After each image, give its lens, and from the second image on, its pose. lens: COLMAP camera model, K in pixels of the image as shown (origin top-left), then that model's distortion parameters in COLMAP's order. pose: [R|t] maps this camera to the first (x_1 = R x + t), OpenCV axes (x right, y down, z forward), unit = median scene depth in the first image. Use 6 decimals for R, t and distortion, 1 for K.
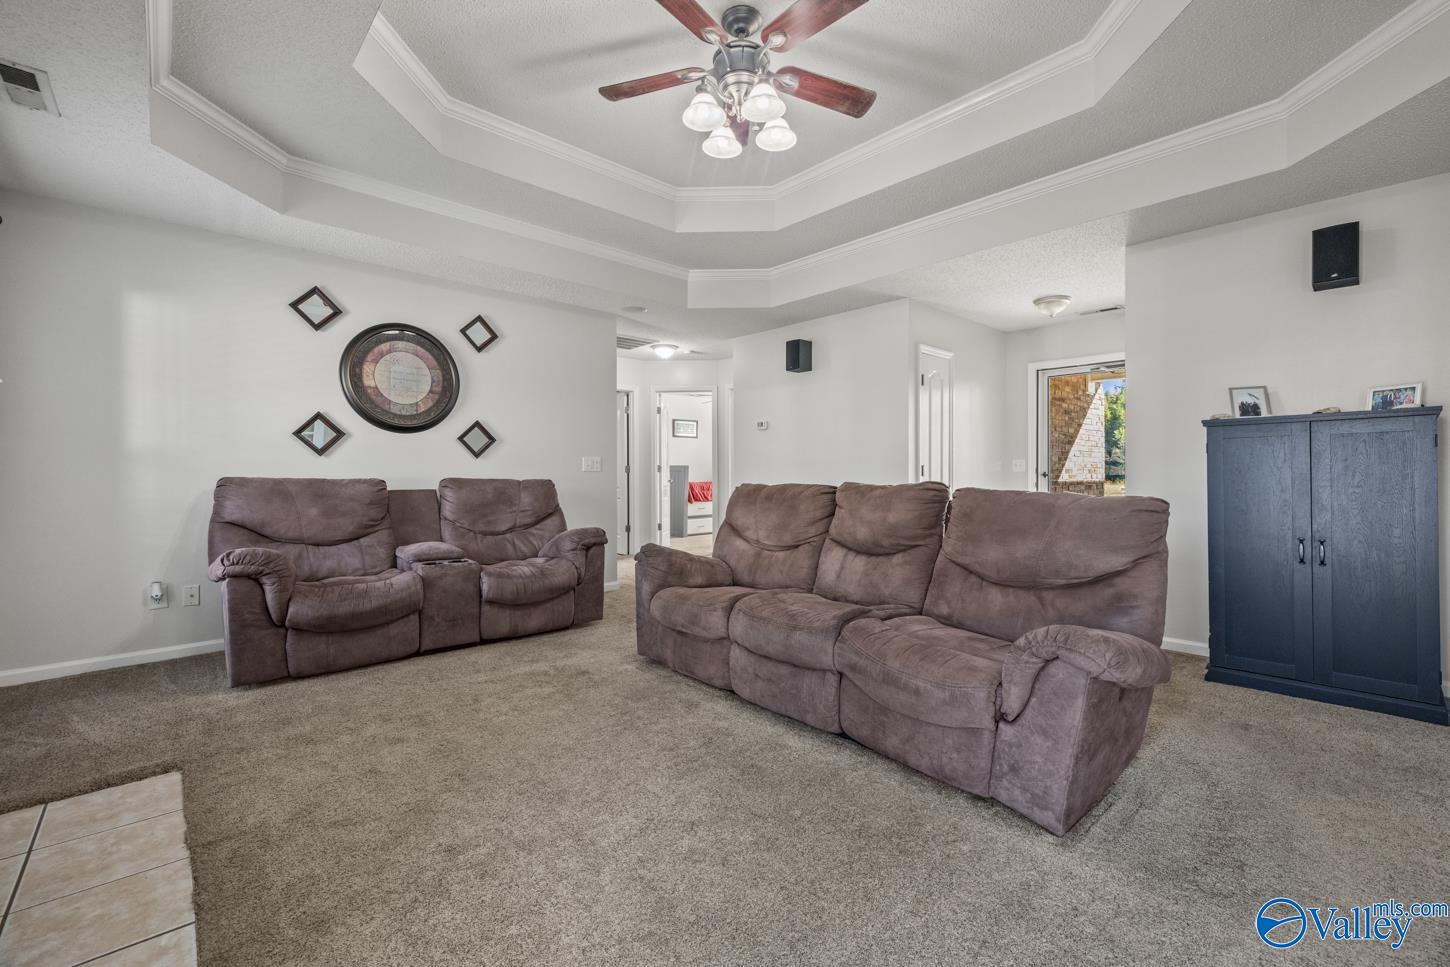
lens RADIAL K [[610.7, 0, 729.8], [0, 610.7, 470.2], [0, 0, 1]] dist [-0.000763, 0.000032]
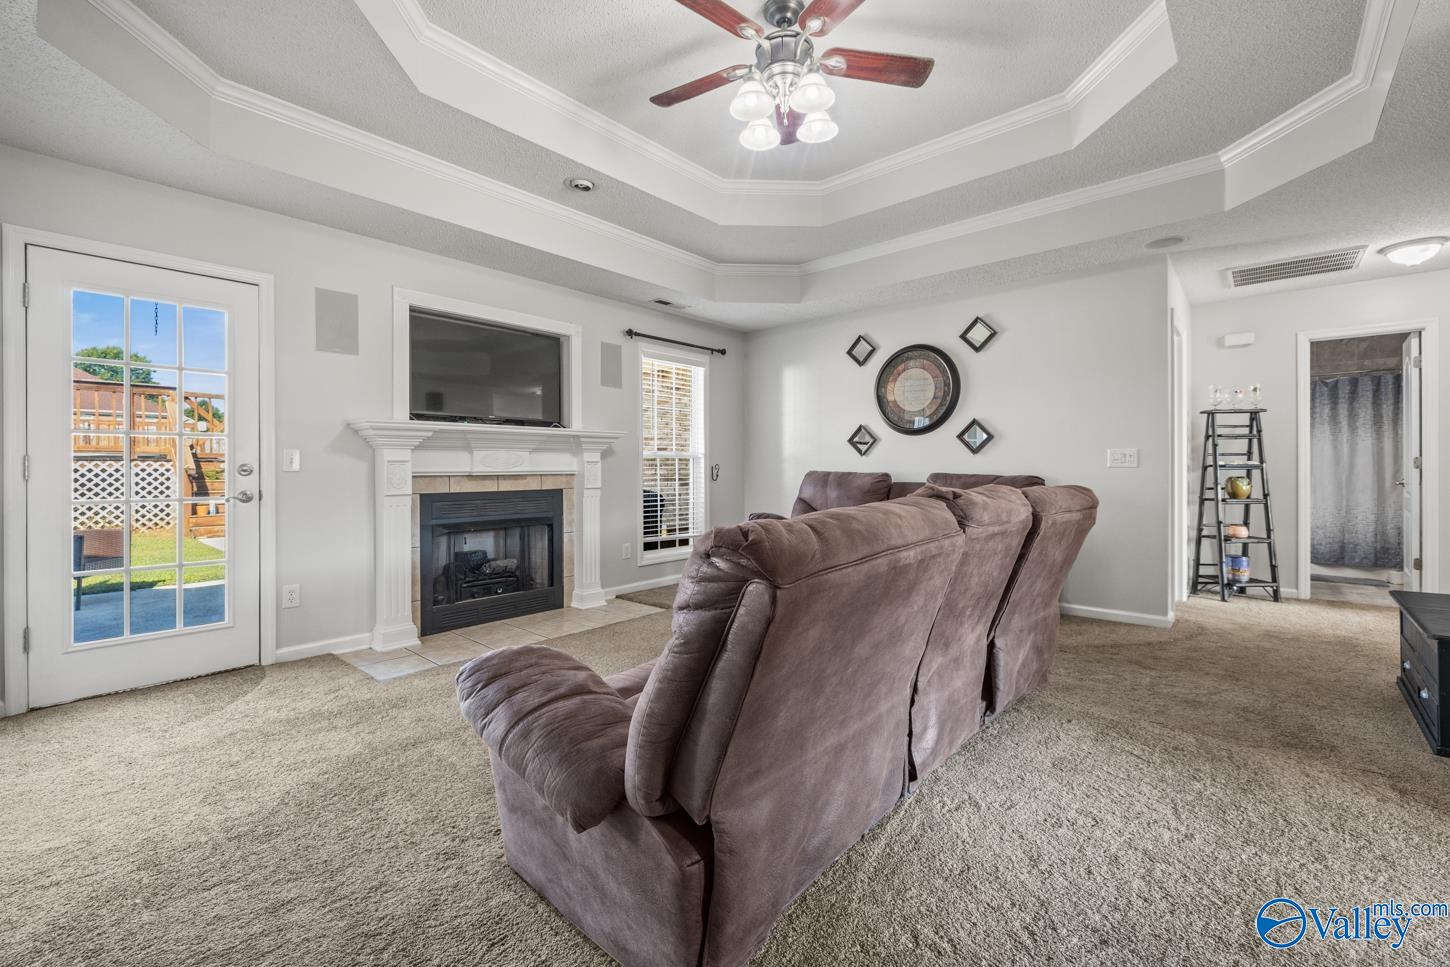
lens RADIAL K [[610.7, 0, 729.8], [0, 610.7, 470.2], [0, 0, 1]] dist [-0.000763, 0.000032]
pose [[0.104815, 0.003385, -0.994486, 0.606537], [0.004934, 0.999980, 0.003924, 0.000983], [0.994479, -0.005318, 0.104797, 0.495902]]
